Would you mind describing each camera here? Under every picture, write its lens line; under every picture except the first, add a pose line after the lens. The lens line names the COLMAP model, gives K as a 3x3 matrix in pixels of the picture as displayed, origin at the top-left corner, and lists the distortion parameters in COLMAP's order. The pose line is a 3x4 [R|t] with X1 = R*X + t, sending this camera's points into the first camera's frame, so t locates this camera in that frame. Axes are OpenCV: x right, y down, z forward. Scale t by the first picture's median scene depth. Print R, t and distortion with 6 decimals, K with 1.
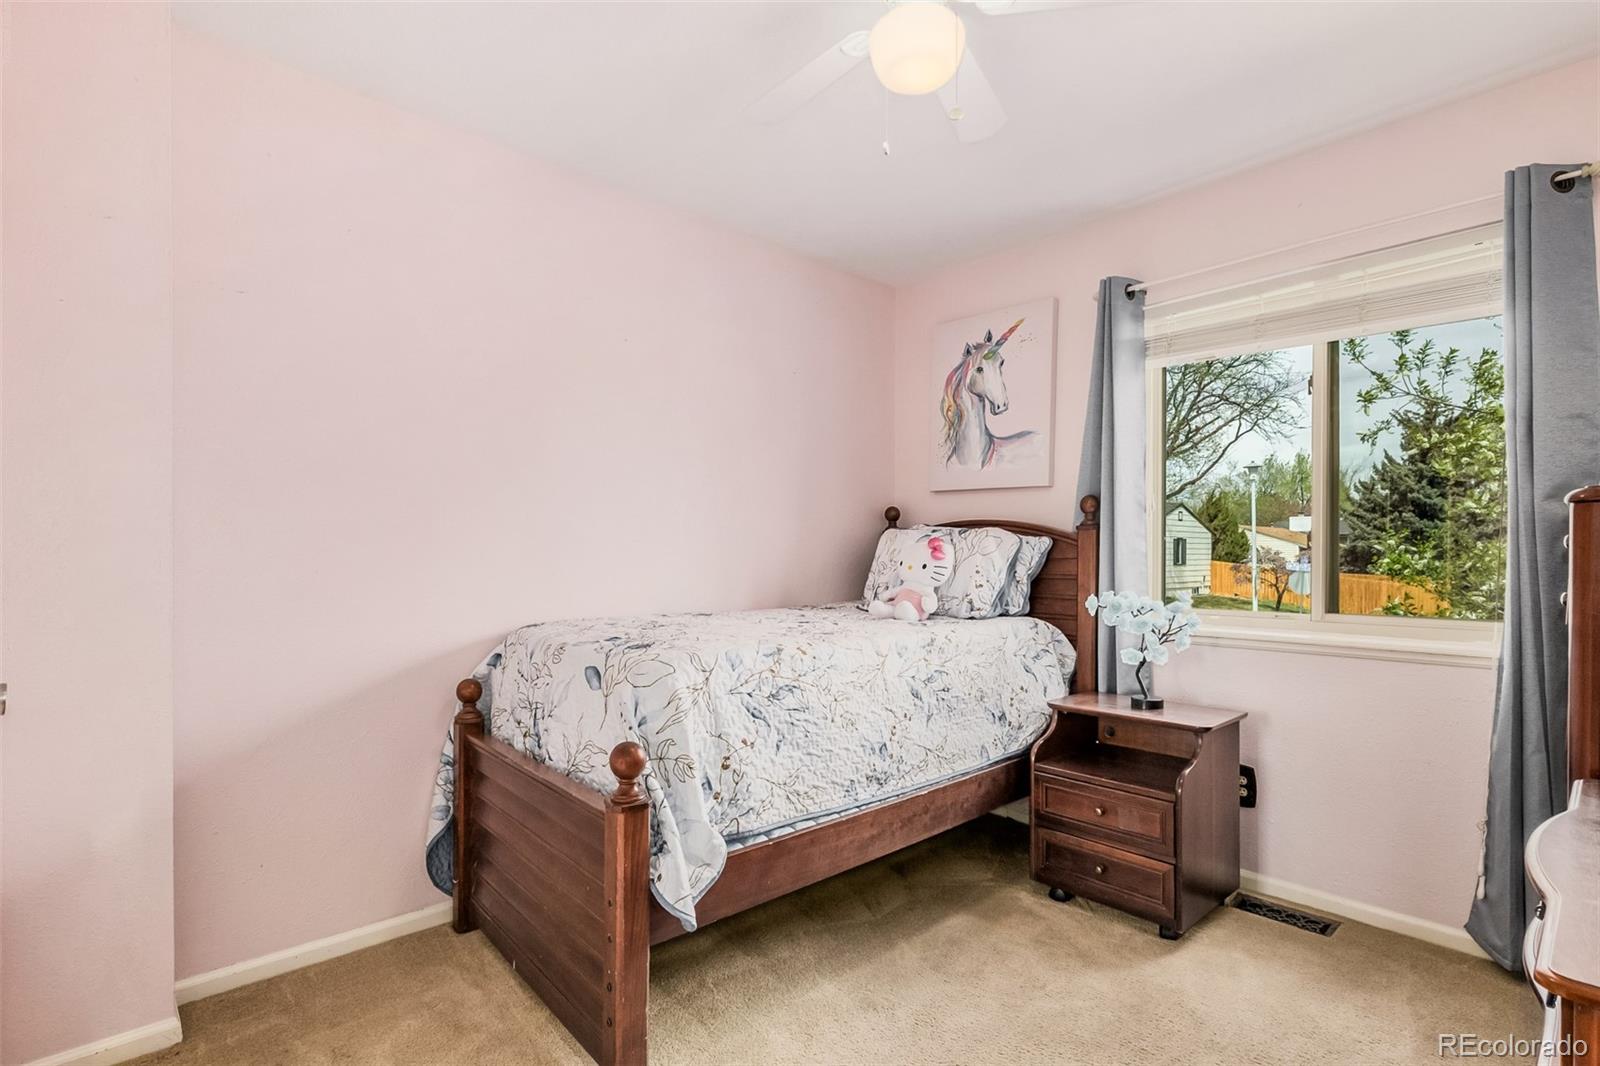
lens RADIAL K [[697.3, 0, 797.6], [0, 697.3, 544.8], [0, 0, 1]] dist [0.004438, 0.000278]
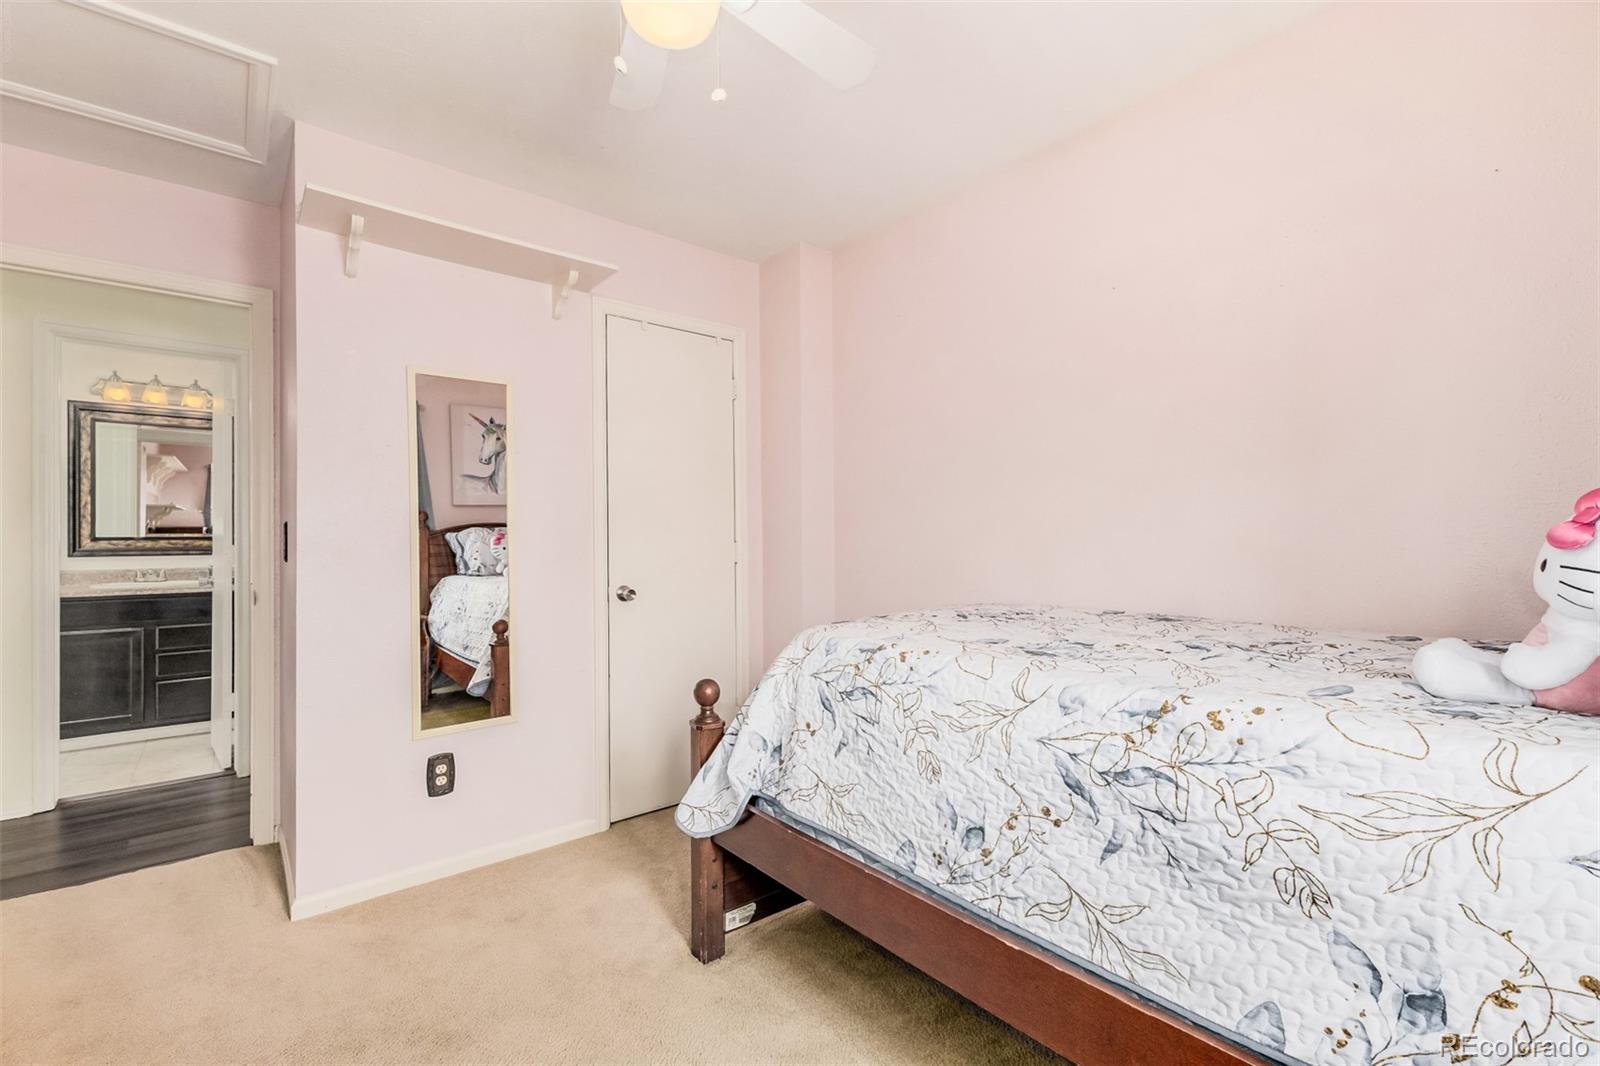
lens RADIAL K [[697.3, 0, 797.6], [0, 697.3, 544.8], [0, 0, 1]] dist [0.004438, 0.000278]
pose [[-0.009605, -0.001863, -0.999952, 0.807056], [0.012376, 0.999921, -0.001982, 0.022805], [0.999877, -0.012394, -0.009581, 0.876153]]
